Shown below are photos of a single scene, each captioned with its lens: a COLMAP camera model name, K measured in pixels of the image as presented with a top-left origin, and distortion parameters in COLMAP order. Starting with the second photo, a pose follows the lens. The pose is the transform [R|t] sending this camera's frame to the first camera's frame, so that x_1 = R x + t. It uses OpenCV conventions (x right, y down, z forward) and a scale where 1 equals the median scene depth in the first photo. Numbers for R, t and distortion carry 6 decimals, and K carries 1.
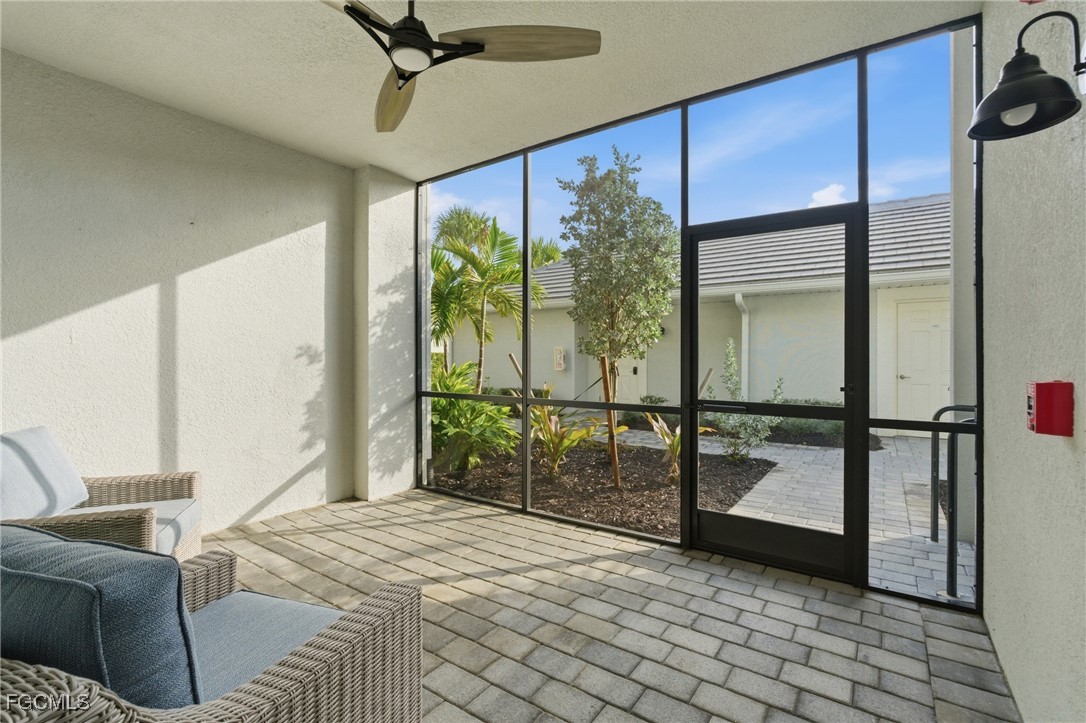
lens RADIAL K [[489.0, 0, 546.7], [0, 489.0, 360.4], [0, 0, 1]] dist [-0.010159, 0.004904]
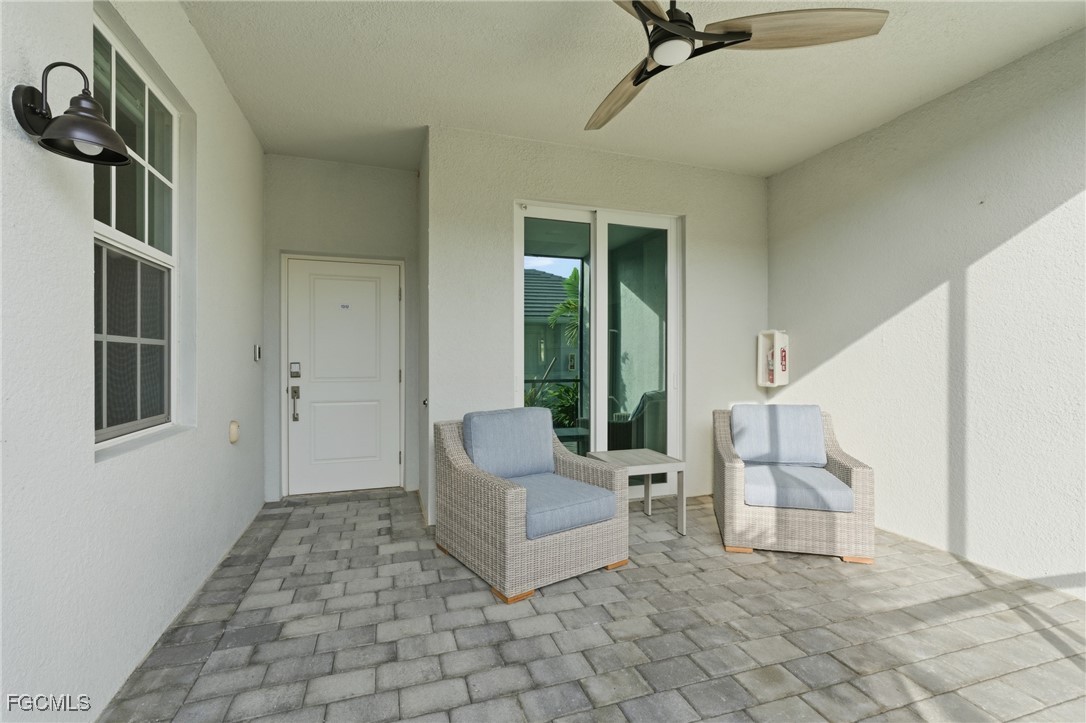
lens RADIAL K [[489.0, 0, 545.2], [0, 489.0, 361.5], [0, 0, 1]] dist [-0.010159, 0.004904]
pose [[-0.601663, 0.000116, -0.798750, 0.439819], [-0.002056, 0.999996, 0.001694, 0.002029], [0.798748, 0.002661, -0.601660, 0.911814]]
